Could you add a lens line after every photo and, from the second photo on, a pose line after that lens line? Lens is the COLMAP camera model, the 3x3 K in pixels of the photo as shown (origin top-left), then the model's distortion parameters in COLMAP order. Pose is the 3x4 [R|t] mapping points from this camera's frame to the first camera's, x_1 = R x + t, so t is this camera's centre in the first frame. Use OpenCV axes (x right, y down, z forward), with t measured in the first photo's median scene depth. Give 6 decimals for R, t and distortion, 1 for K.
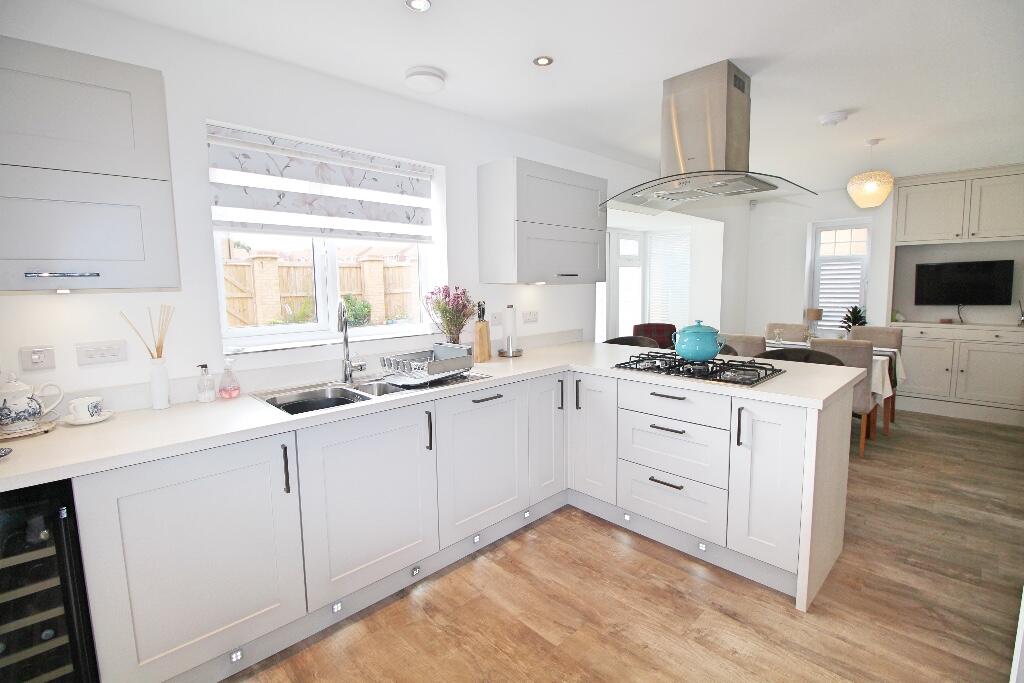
lens RADIAL K [[479.3, 0, 520.5], [0, 479.3, 338.3], [0, 0, 1]] dist [-0.013250, -0.000383]
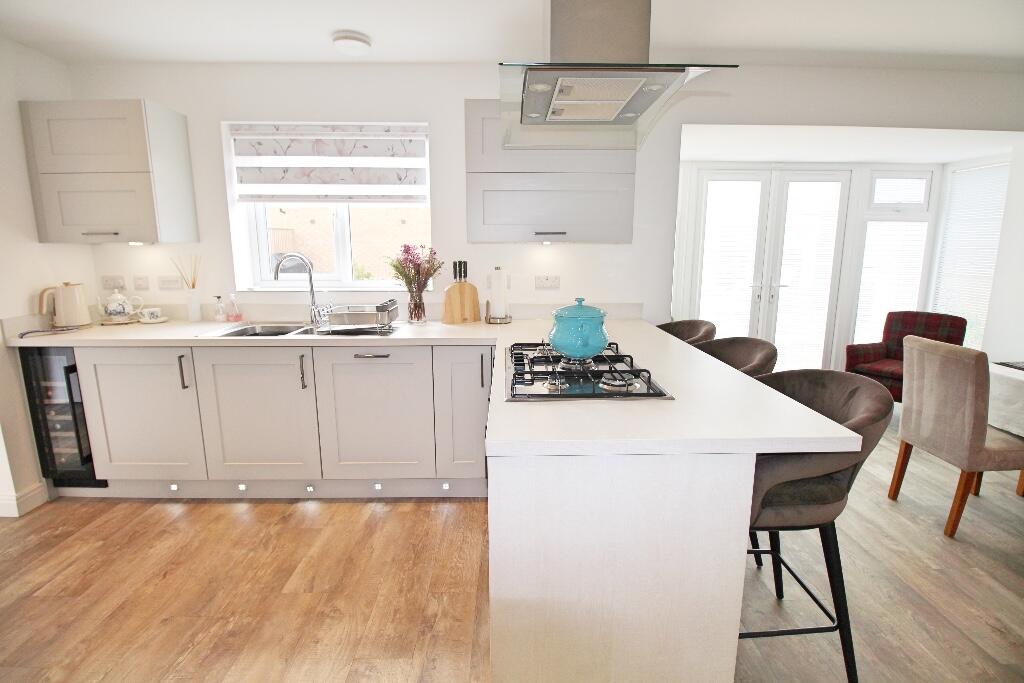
lens RADIAL K [[479.3, 0, 516.2], [0, 479.3, 336.3], [0, 0, 1]] dist [-0.013250, -0.000383]
pose [[0.718922, 0.140065, -0.680833, 0.836966], [-0.089691, 0.989992, 0.108958, -0.053895], [0.689280, -0.017268, 0.724289, 0.473883]]
